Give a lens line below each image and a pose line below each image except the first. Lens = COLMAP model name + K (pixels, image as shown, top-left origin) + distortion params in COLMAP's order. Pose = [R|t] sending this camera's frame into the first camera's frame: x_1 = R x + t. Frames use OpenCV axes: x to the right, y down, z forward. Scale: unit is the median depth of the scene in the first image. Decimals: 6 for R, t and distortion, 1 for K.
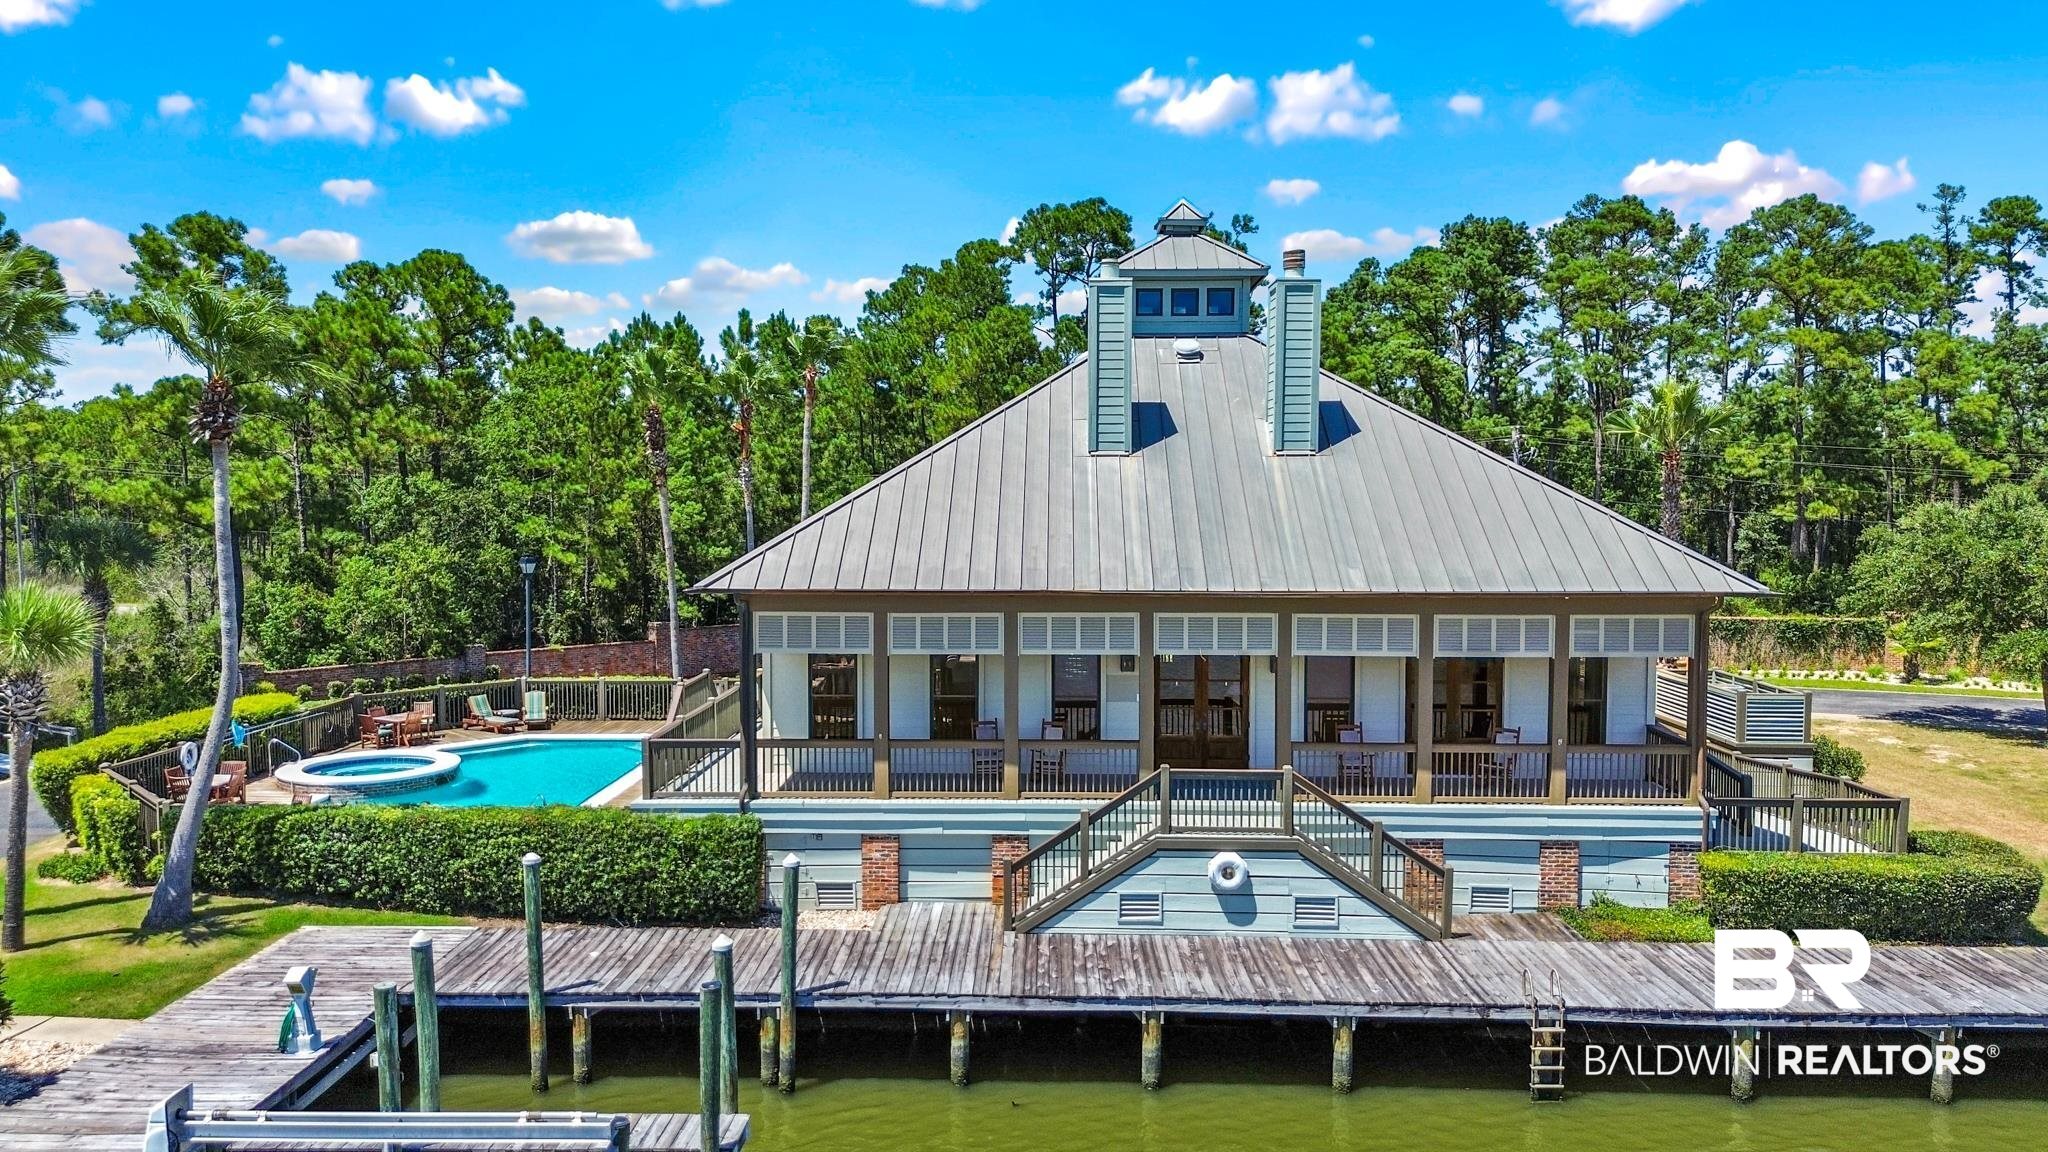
lens RADIAL K [[1431.7, 0, 1016.9], [0, 1431.7, 561.2], [0, 0, 1]] dist [0.043009, -0.034641]
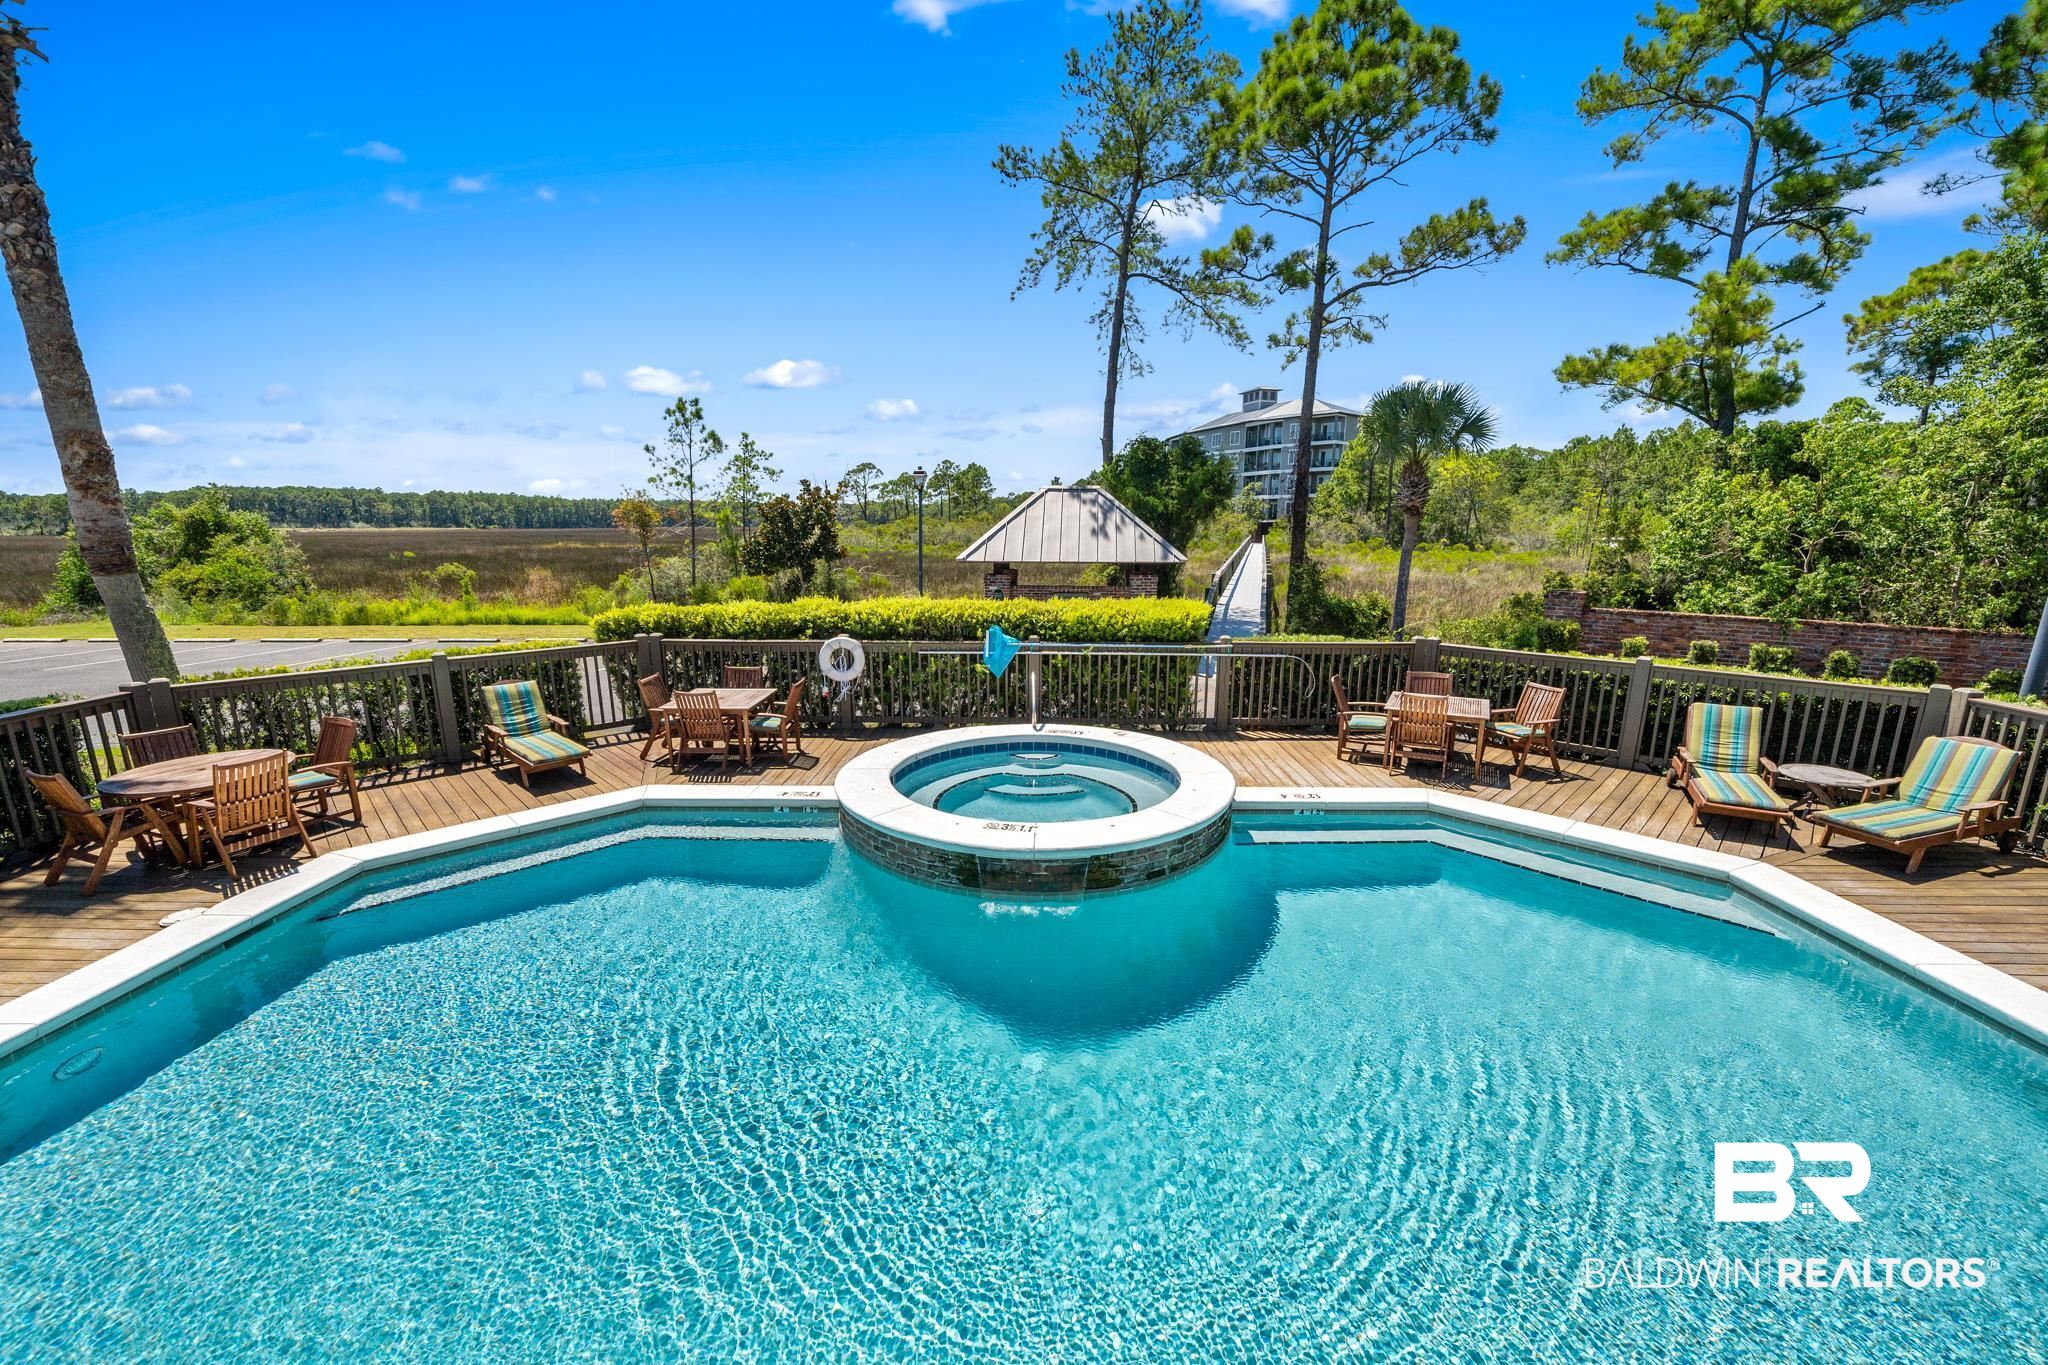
lens RADIAL K [[815.9, 0, 1023.2], [0, 815.9, 688.2], [0, 0, 1]] dist [-0.000035, -0.000016]
pose [[0.014421, 0.196823, -0.980333, -0.176517], [-0.049073, 0.979393, 0.195913, 0.057024], [0.998691, 0.045282, 0.023783, 0.800932]]
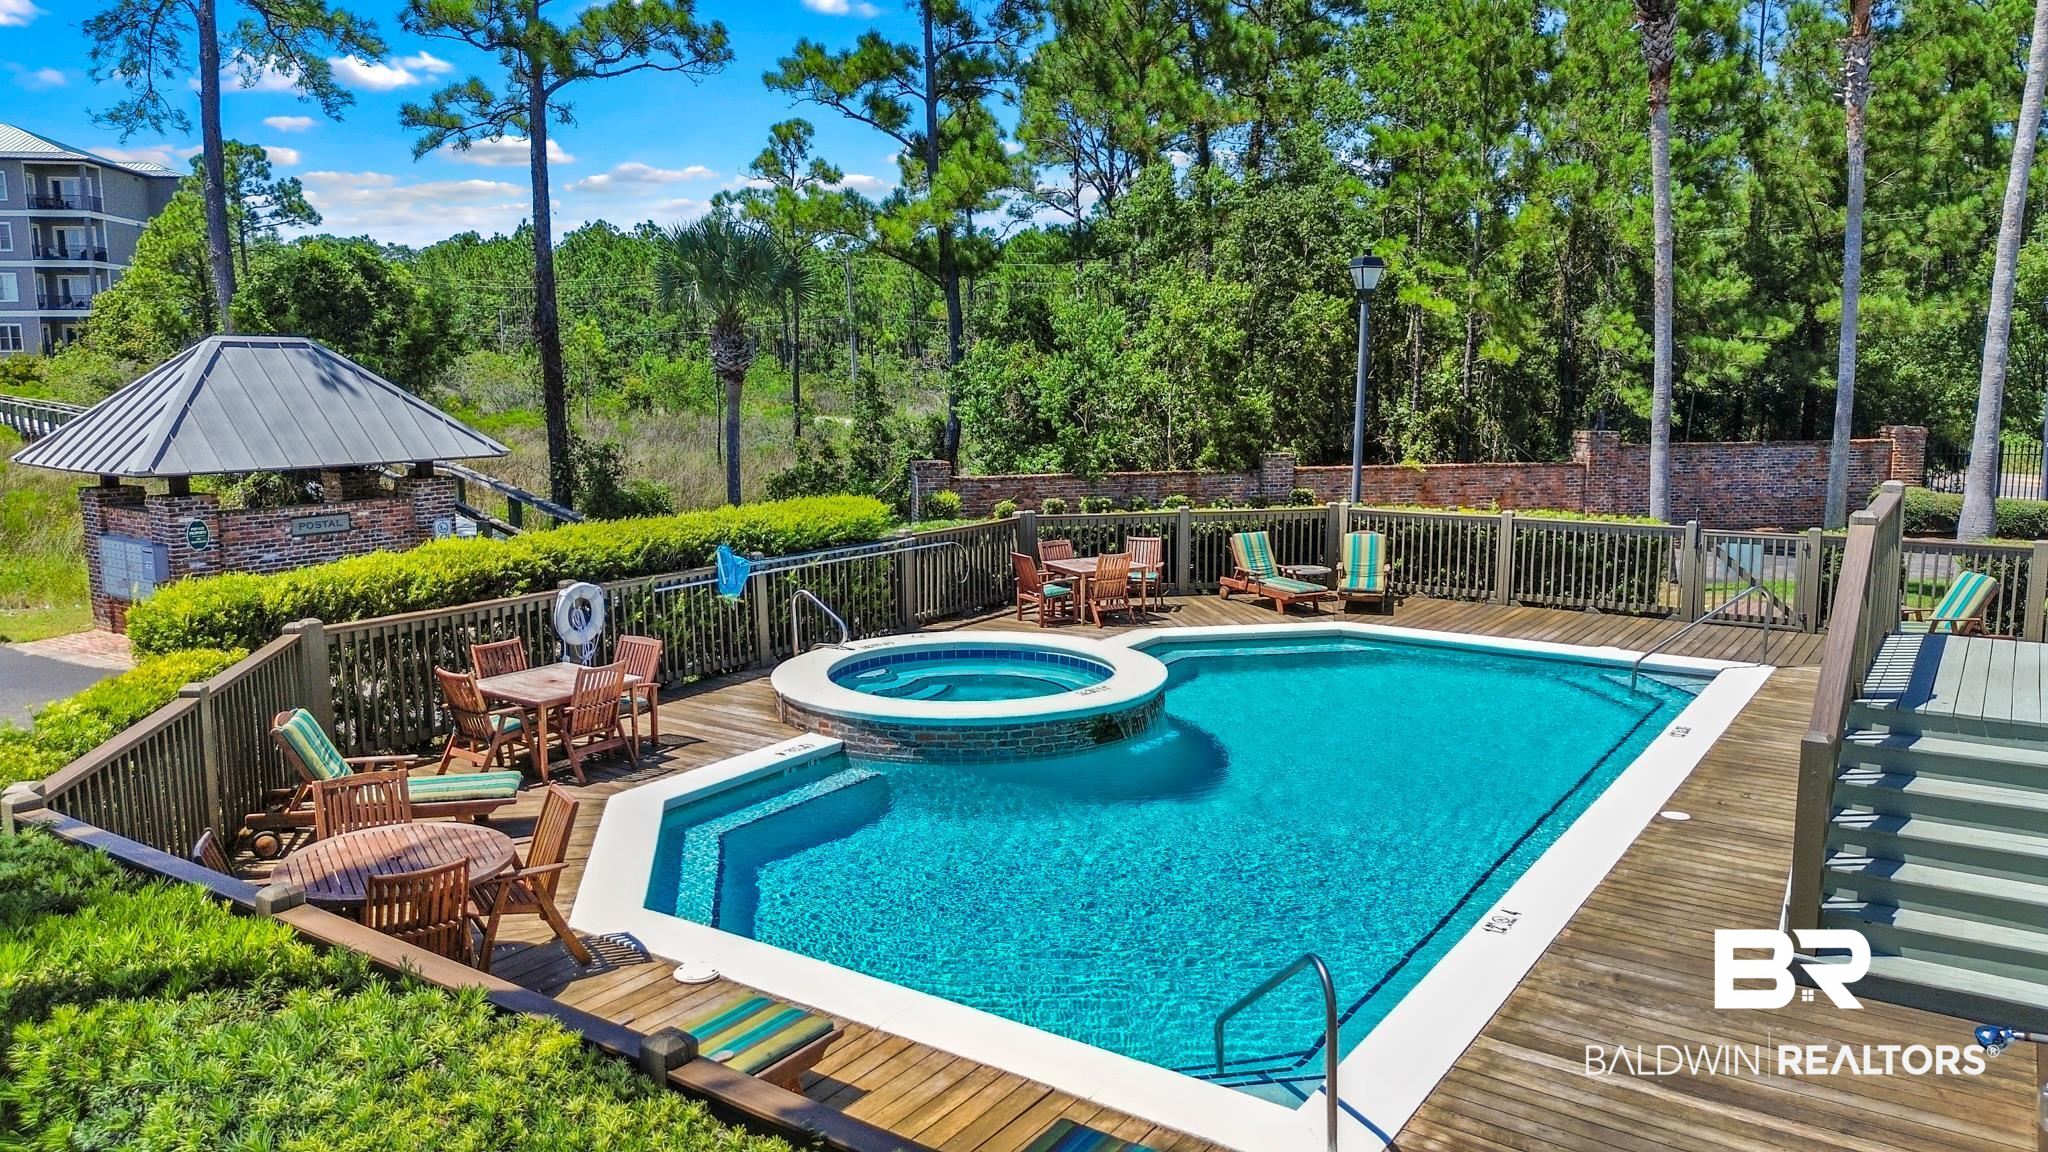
lens RADIAL K [[1431.7, 0, 1019.5], [0, 1431.7, 564.6], [0, 0, 1]] dist [0.043009, -0.034641]
pose [[0.837192, 0.072894, -0.542029, -0.169817], [-0.020218, 0.994526, 0.102519, 0.054320], [0.546535, -0.074870, 0.834083, 0.533462]]
